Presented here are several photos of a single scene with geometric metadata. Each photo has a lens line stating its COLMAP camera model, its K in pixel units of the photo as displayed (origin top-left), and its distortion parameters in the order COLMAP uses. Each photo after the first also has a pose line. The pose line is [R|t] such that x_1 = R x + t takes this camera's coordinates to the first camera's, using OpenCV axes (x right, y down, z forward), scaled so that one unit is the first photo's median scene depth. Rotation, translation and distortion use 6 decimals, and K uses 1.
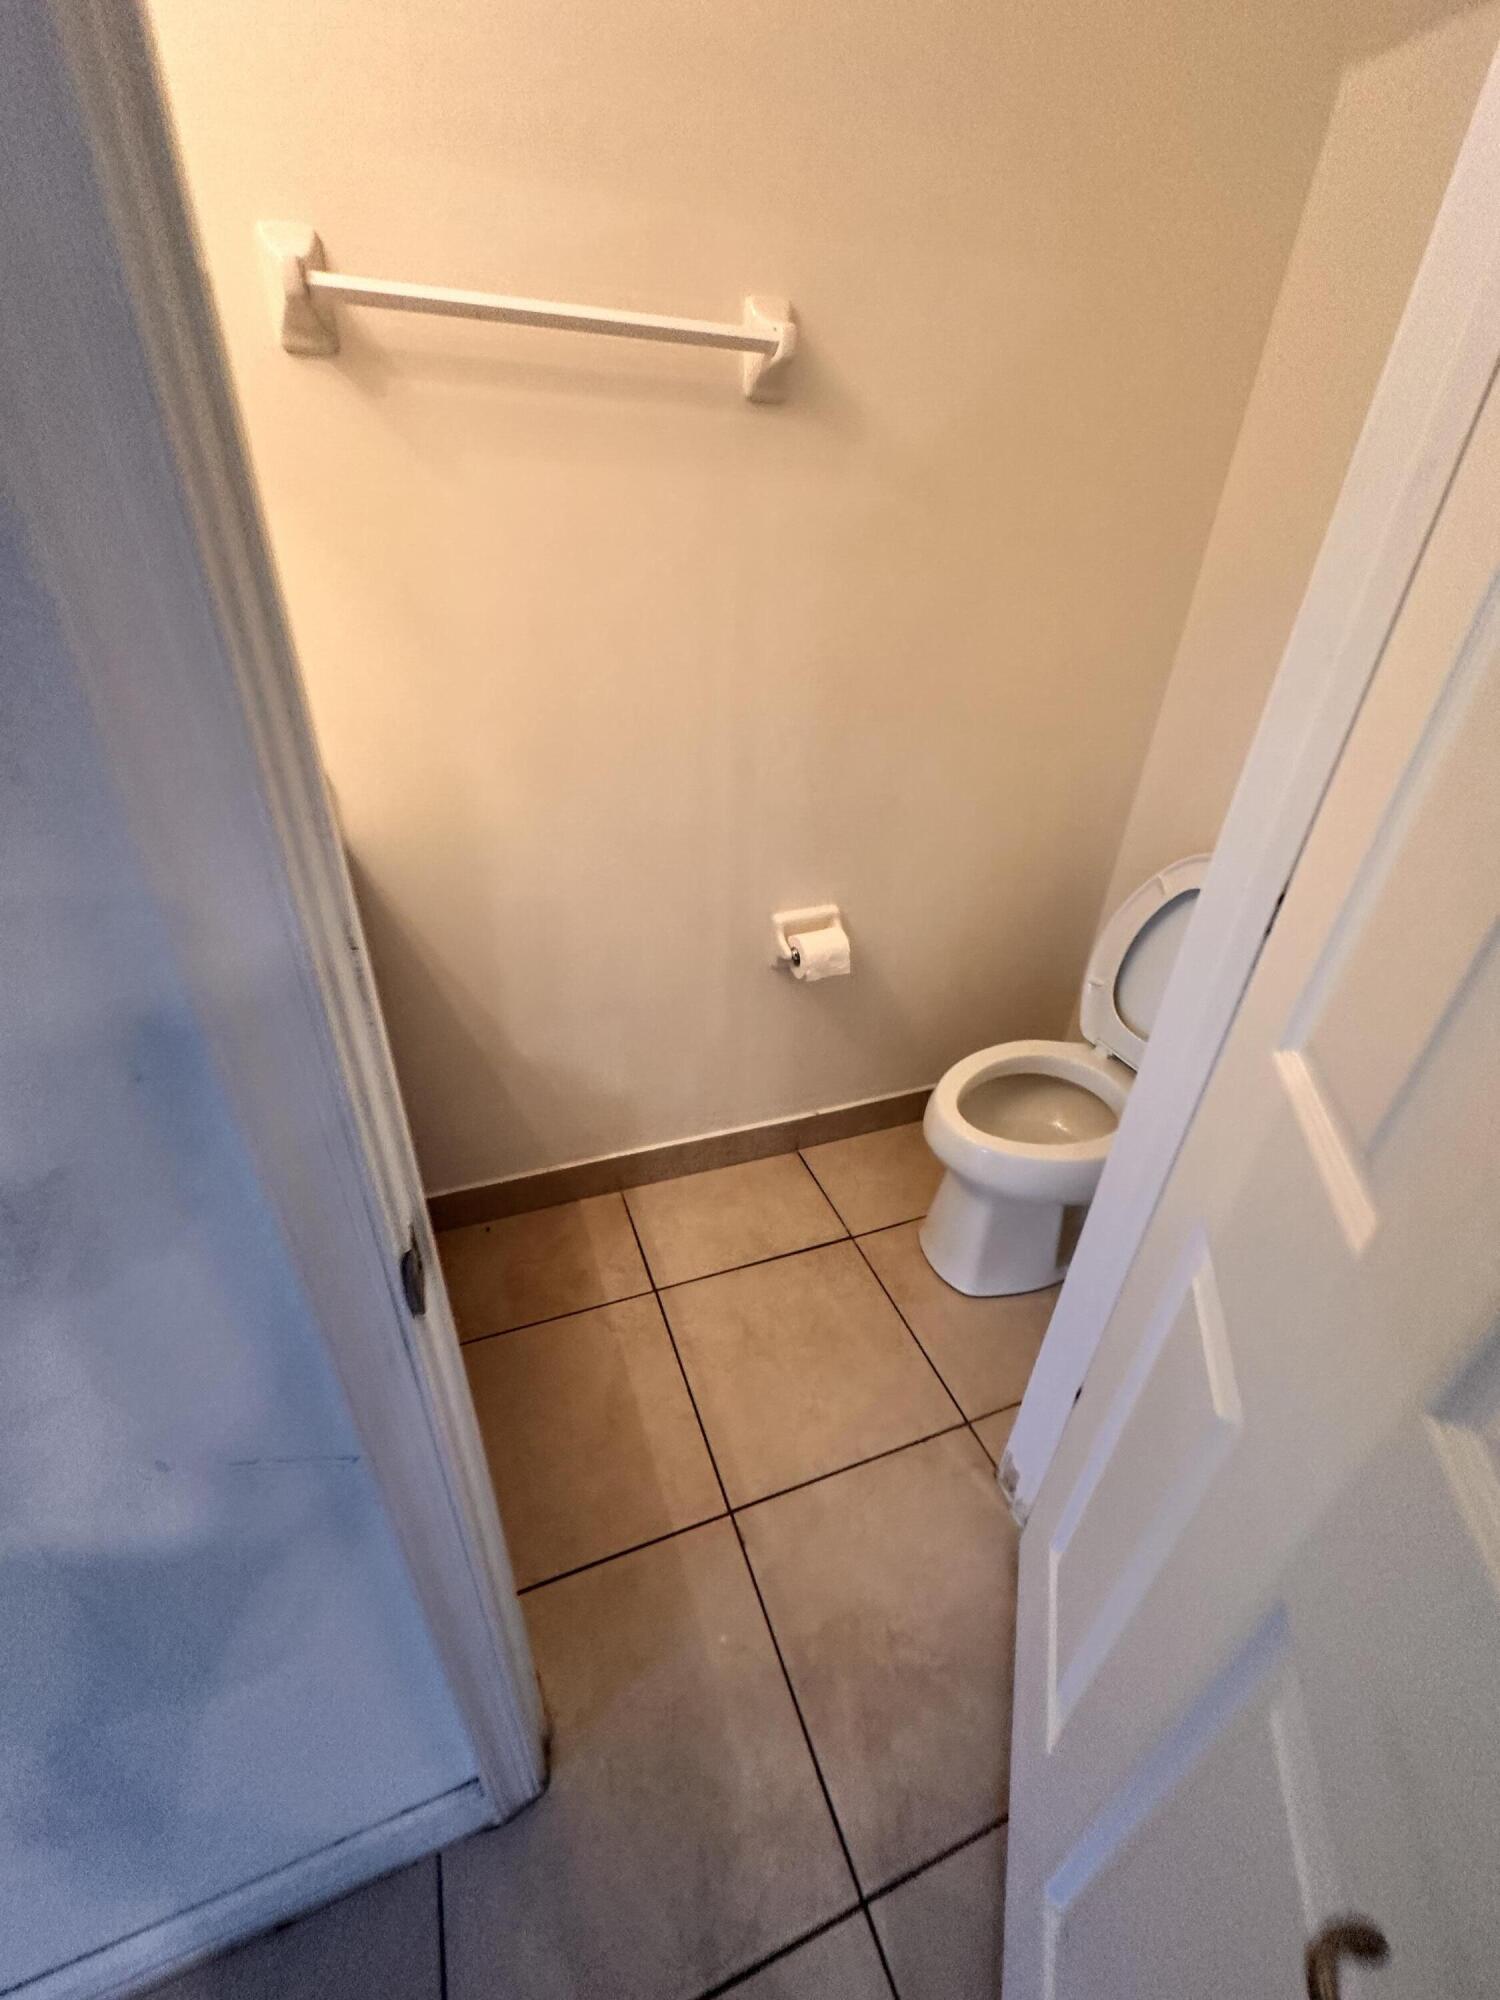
lens RADIAL K [[799.9, 0, 754.2], [0, 799.9, 1000.3], [0, 0, 1]] dist [-0.004200, 0.000995]
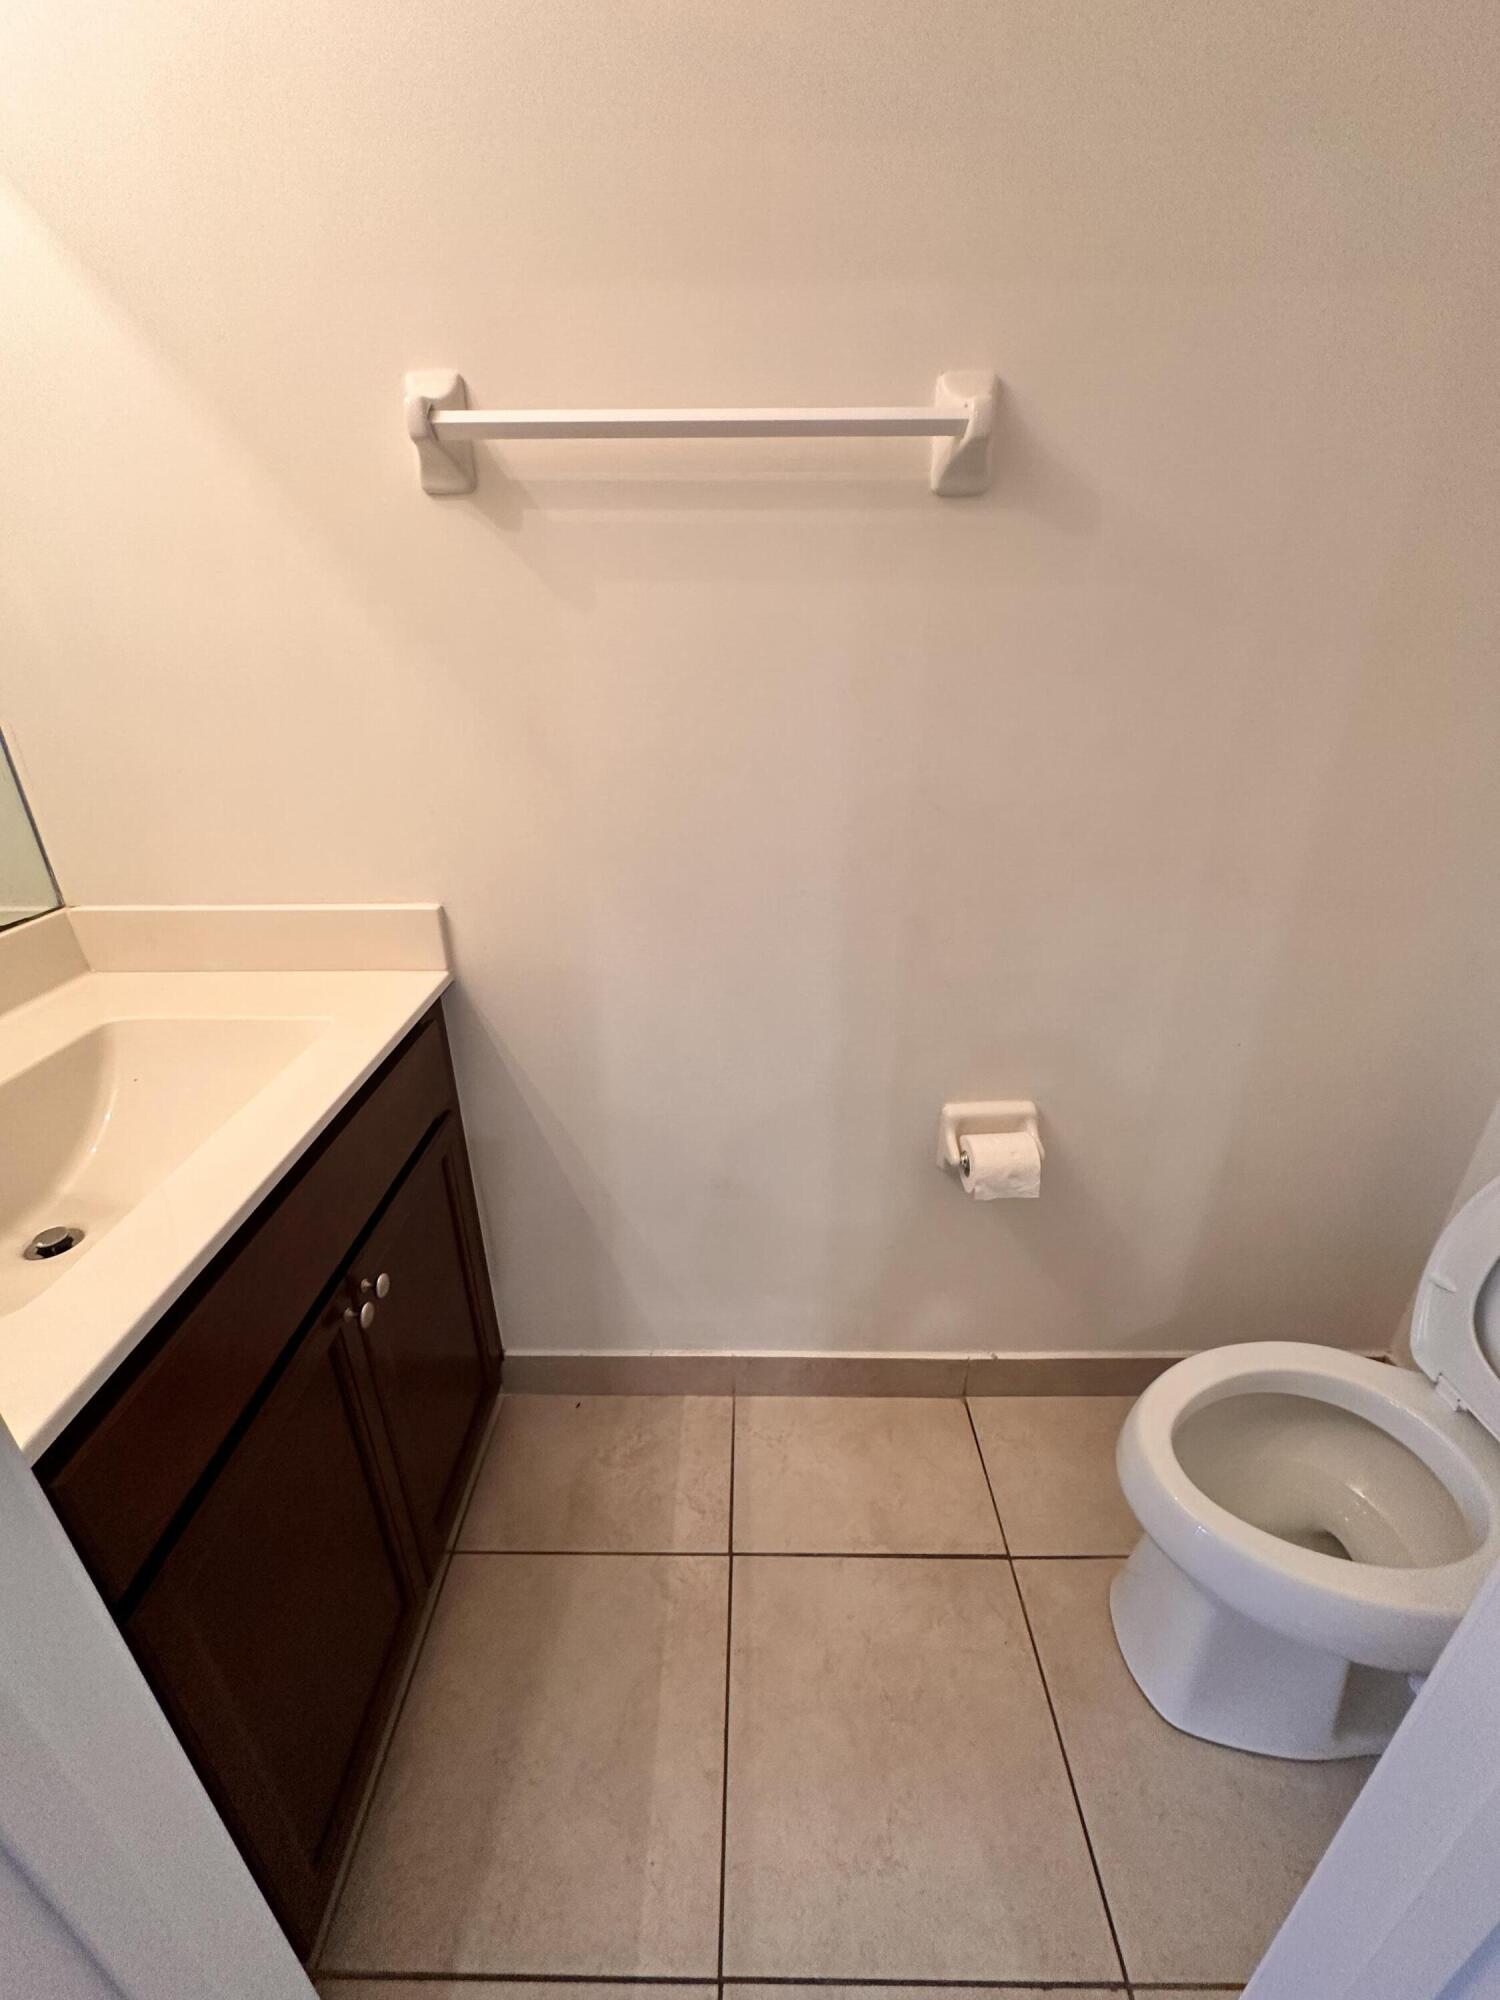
lens RADIAL K [[799.9, 0, 744.7], [0, 799.9, 1002.5], [0, 0, 1]] dist [-0.004200, 0.000995]
pose [[0.930463, 0.107694, -0.350202, 0.108335], [-0.152285, 0.983027, -0.102310, -0.097133], [0.333240, 0.148526, 0.931070, 0.187201]]
